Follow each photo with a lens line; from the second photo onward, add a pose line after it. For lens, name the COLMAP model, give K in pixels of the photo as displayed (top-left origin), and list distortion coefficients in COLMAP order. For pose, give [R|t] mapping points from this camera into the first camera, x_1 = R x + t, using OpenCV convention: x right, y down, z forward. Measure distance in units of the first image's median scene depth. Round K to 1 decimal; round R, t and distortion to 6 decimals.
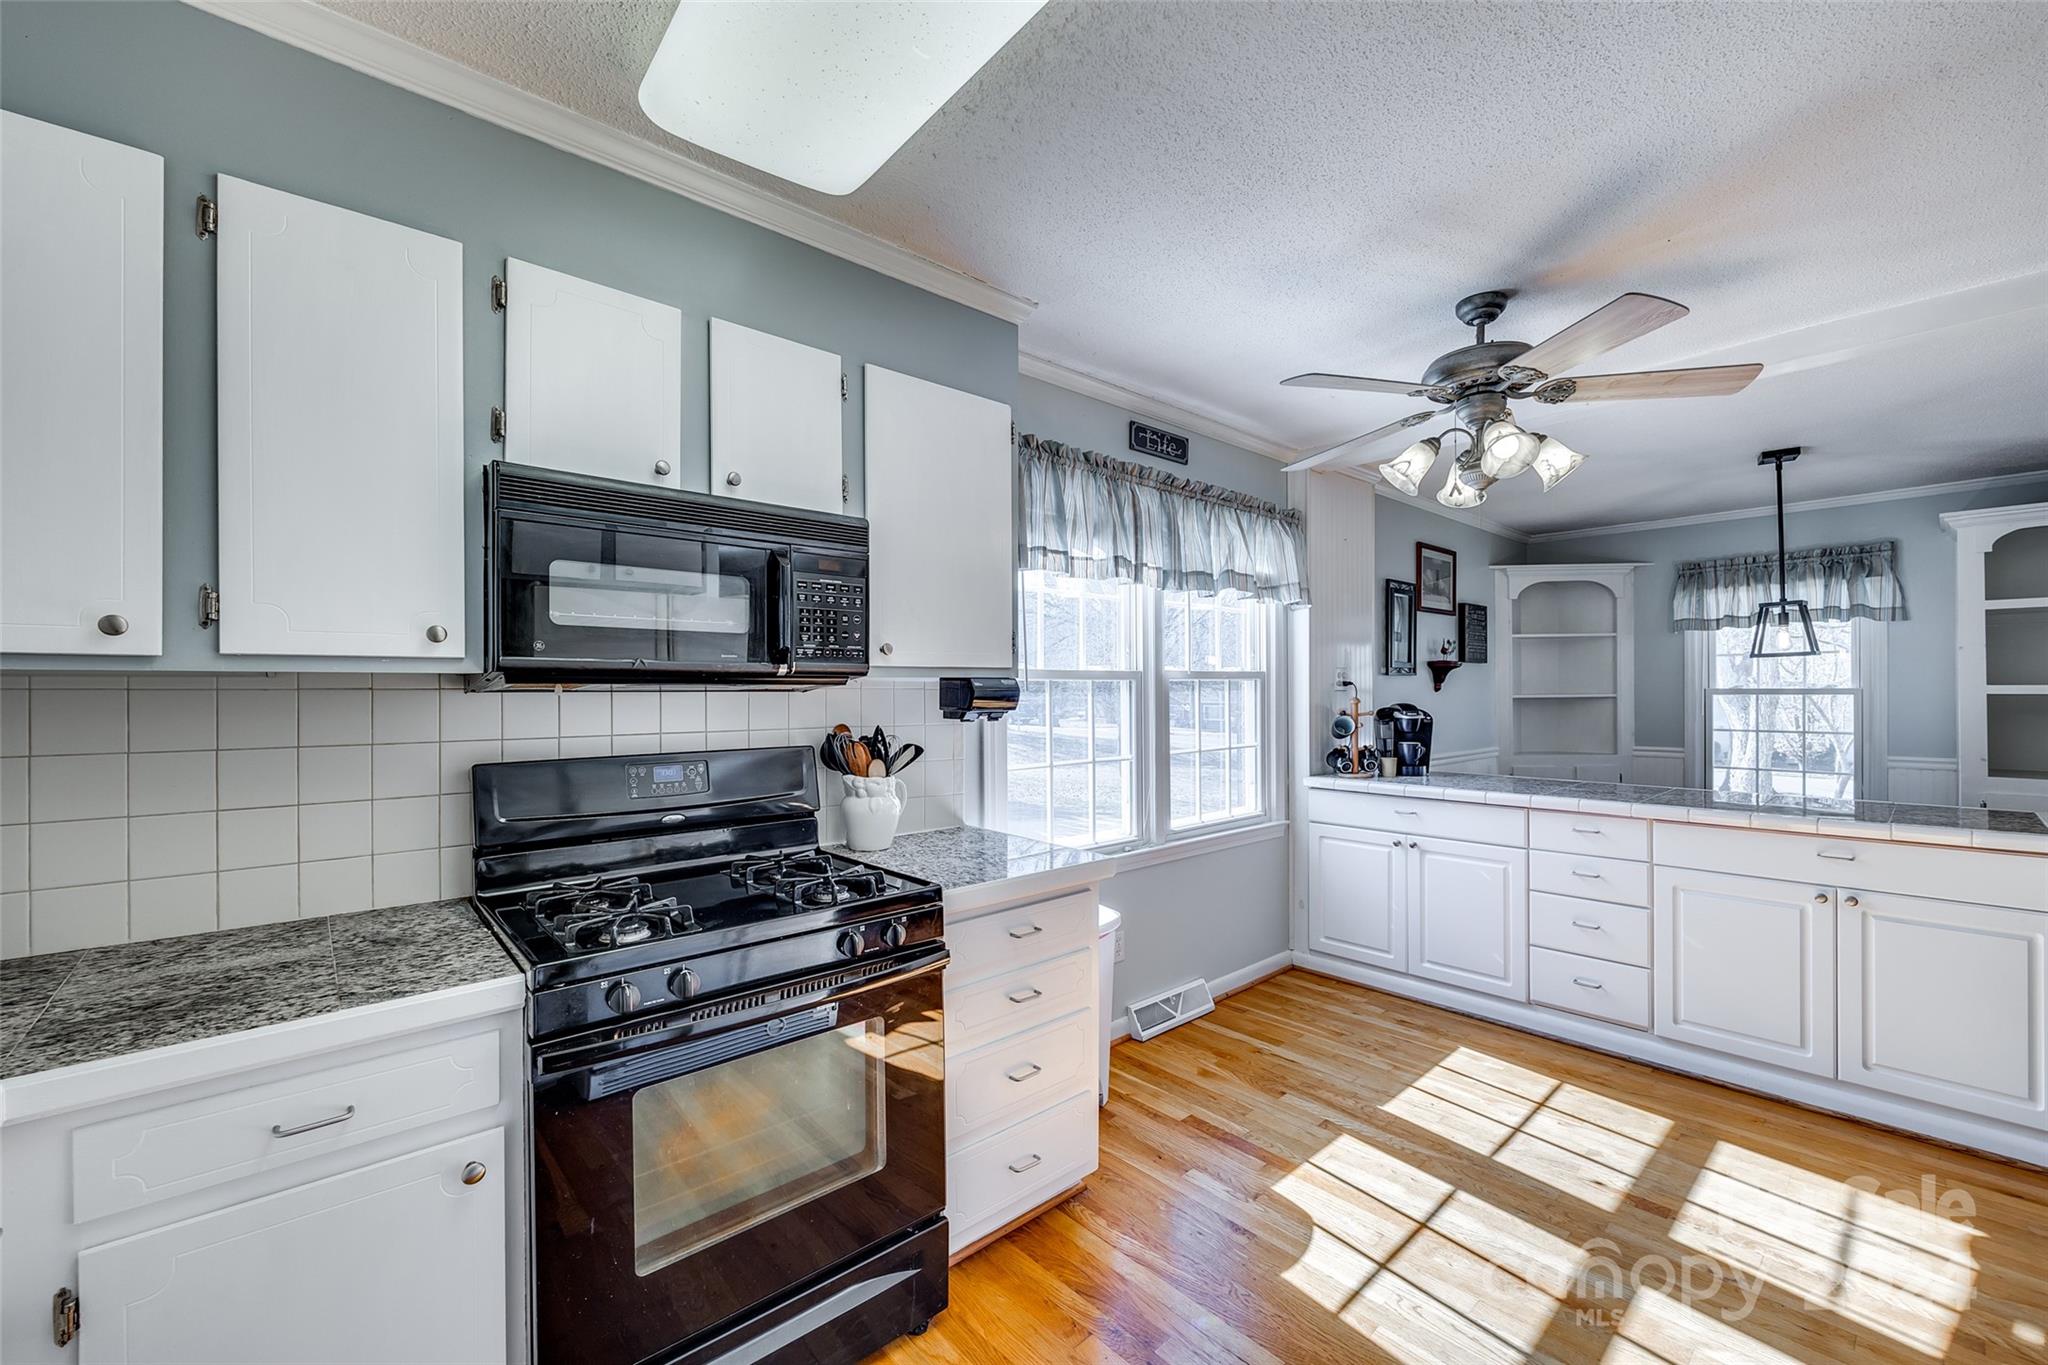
lens RADIAL K [[814.9, 0, 1034.7], [0, 814.9, 683.8], [0, 0, 1]] dist [-0.001972, 0.000488]
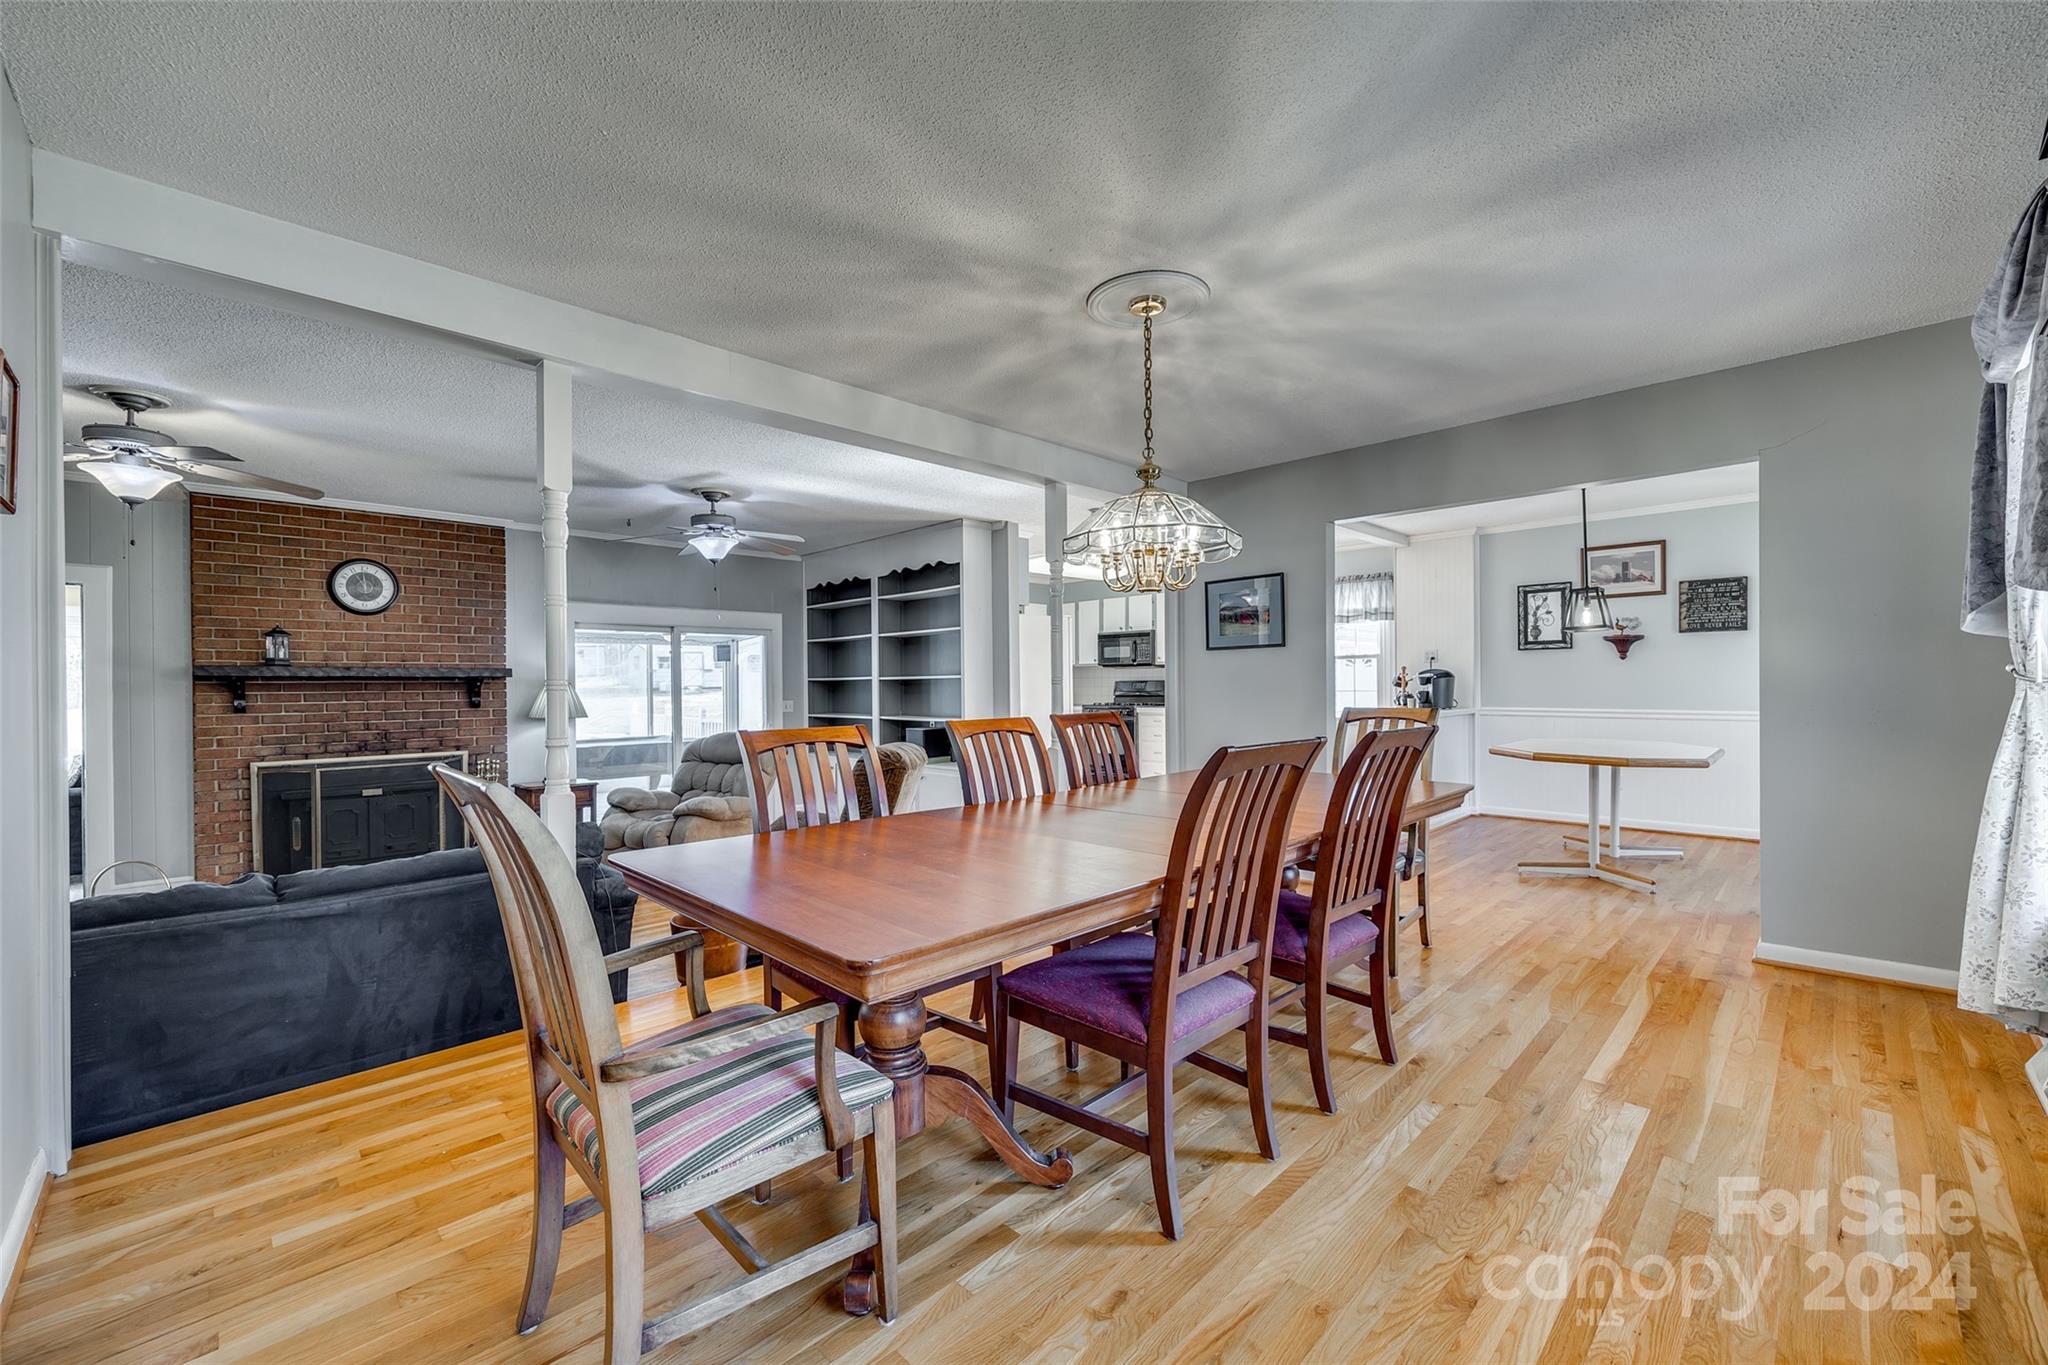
lens RADIAL K [[814.9, 0, 1023.0], [0, 814.9, 688.1], [0, 0, 1]] dist [-0.001972, 0.000488]
pose [[0.049584, 0.009807, -0.998722, 2.698283], [0.015025, 0.999831, 0.010564, 0.040991], [0.998657, -0.015530, 0.049428, 0.026146]]
